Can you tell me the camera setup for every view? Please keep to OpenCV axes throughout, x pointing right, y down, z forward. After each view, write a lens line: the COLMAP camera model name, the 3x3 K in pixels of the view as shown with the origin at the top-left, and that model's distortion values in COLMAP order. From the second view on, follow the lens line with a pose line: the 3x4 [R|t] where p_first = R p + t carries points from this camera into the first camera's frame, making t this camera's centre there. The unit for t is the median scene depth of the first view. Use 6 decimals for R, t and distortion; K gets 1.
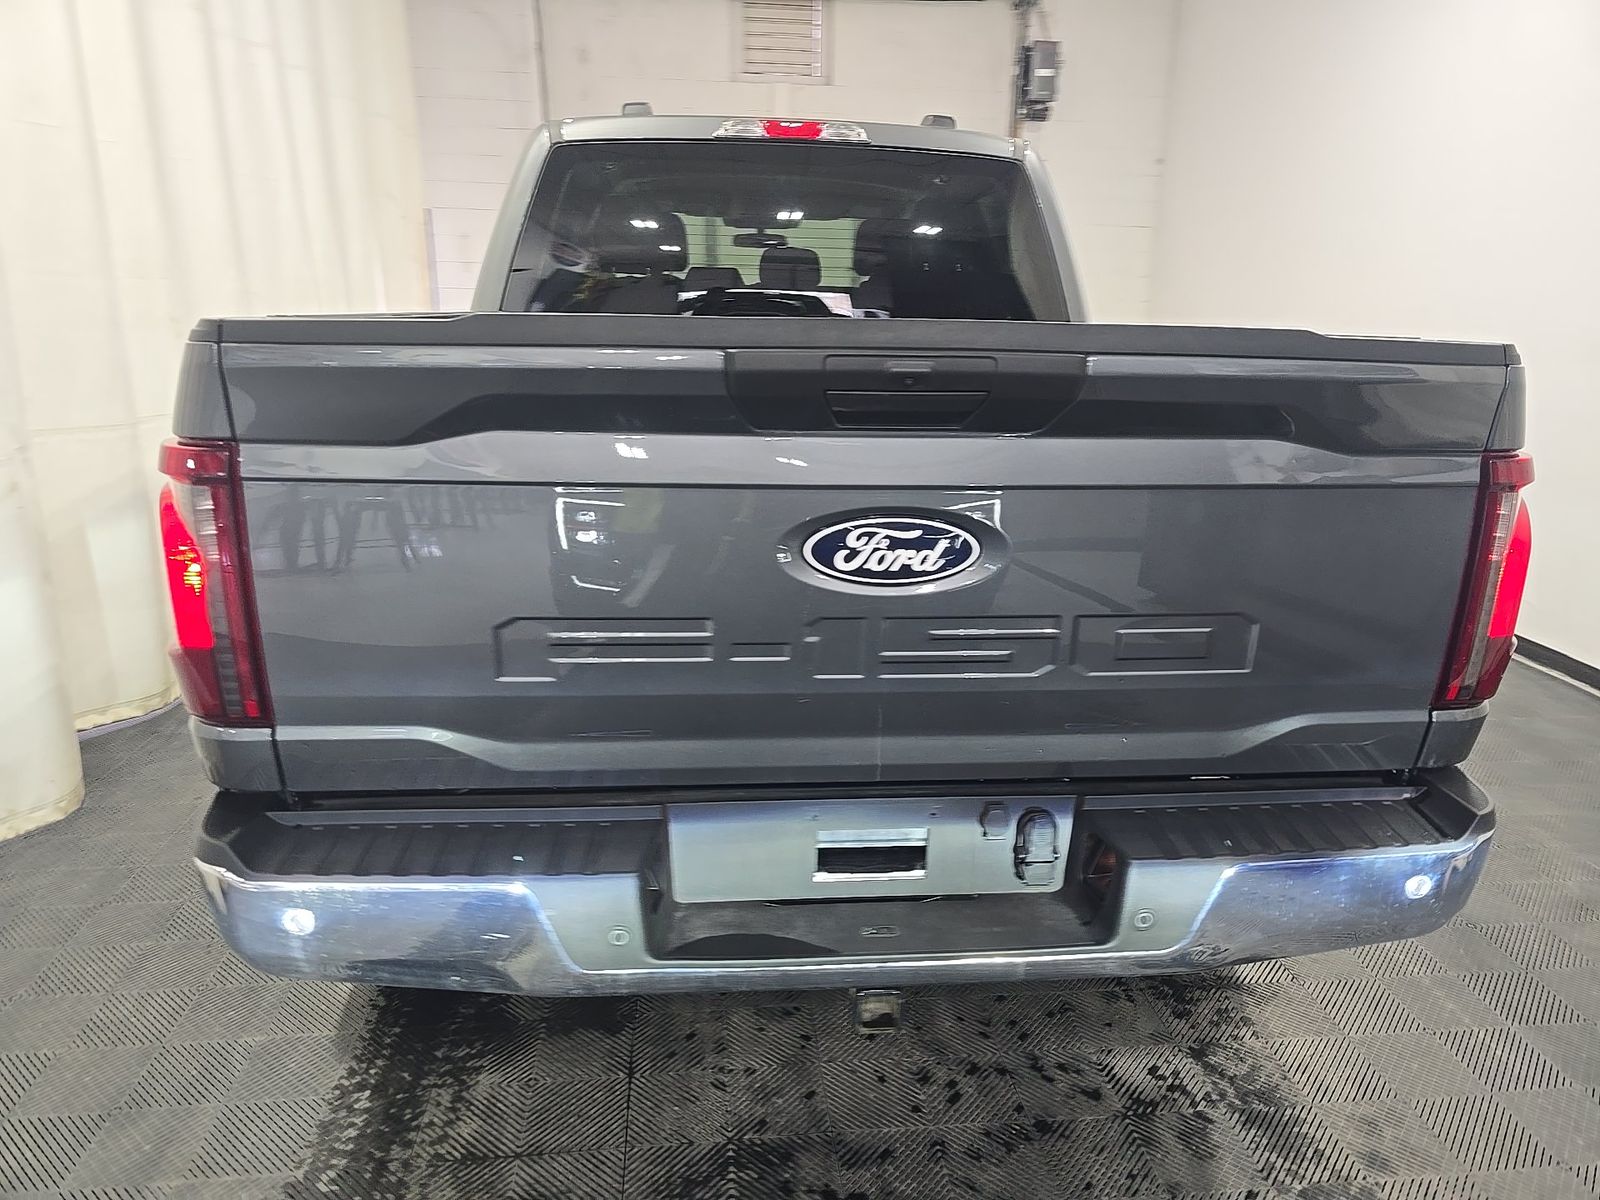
lens RADIAL K [[1052.9, 0, 804.0], [0, 1052.9, 595.4], [0, 0, 1]] dist [0.031755, -0.000205]
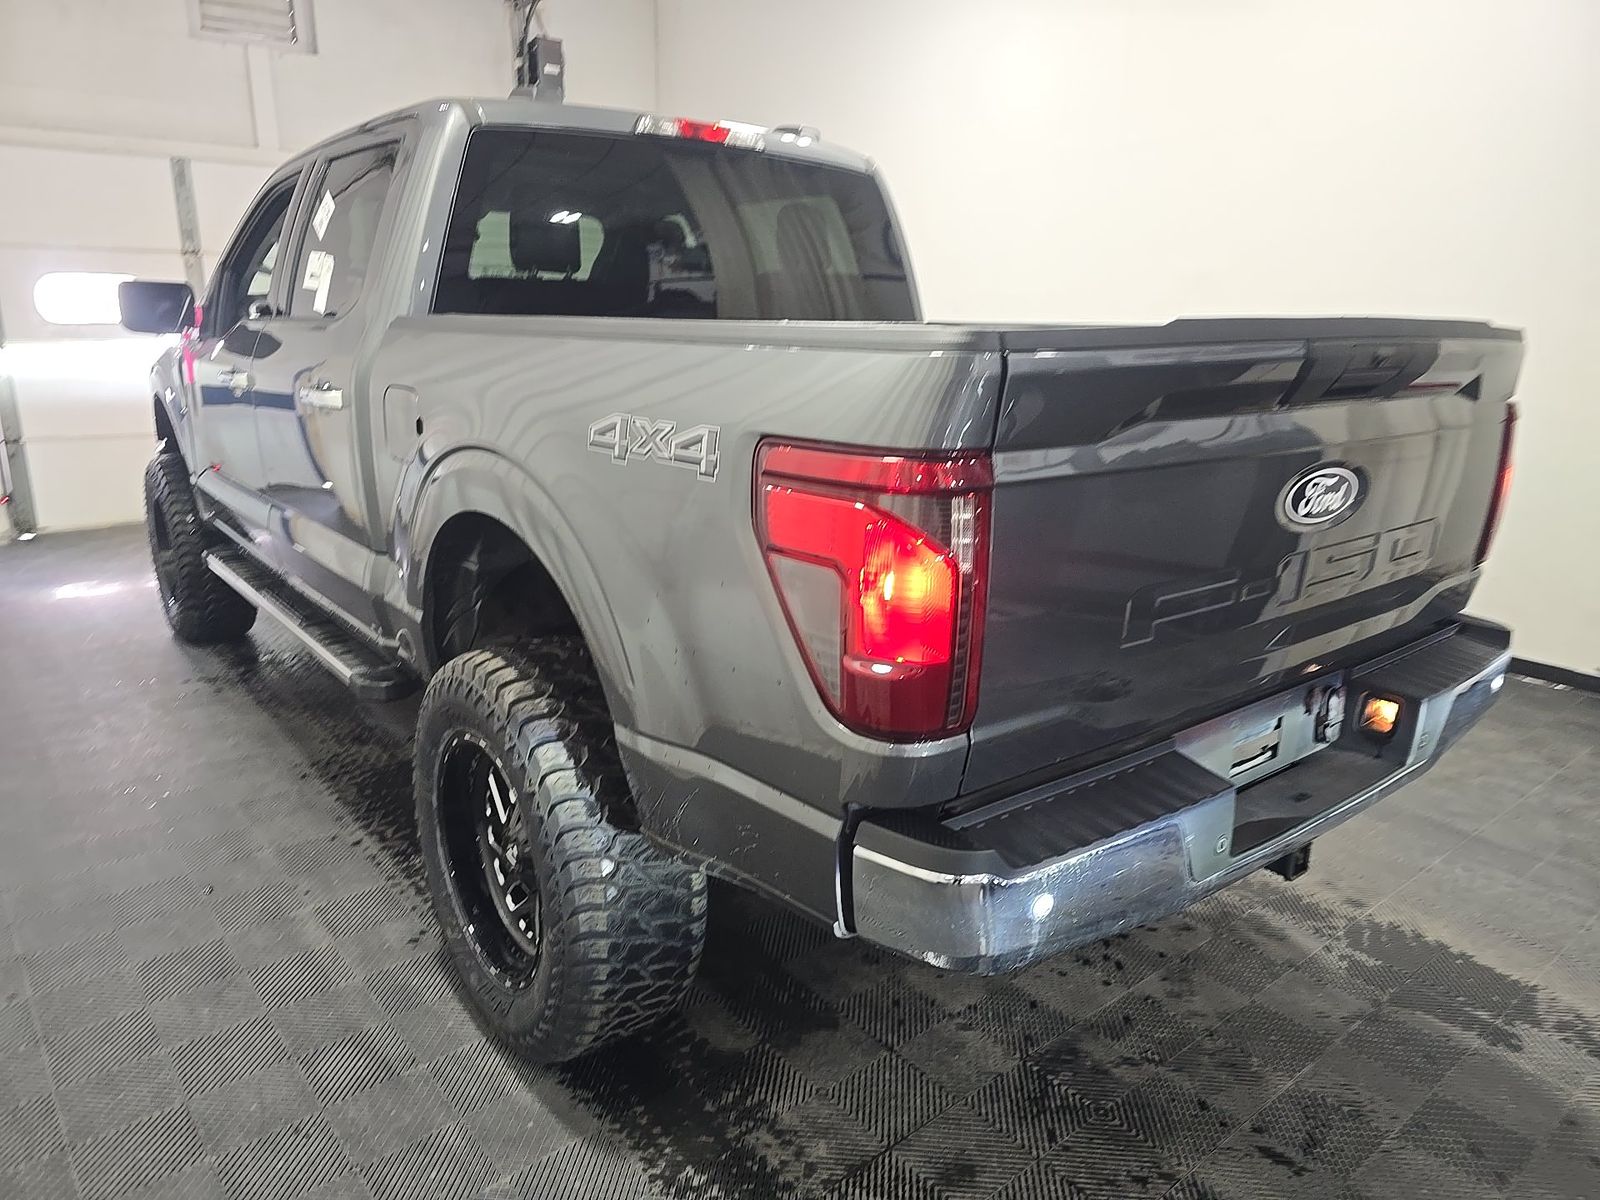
lens RADIAL K [[1065.7, 0, 800.0], [0, 1065.7, 600.0], [0, 0, 1]] dist [0.046667, 0.000504]
pose [[0.835096, -0.149412, 0.529425, -0.781921], [0.147721, 0.987968, 0.045810, -0.047384], [-0.529899, 0.039952, 0.847119, 0.149158]]
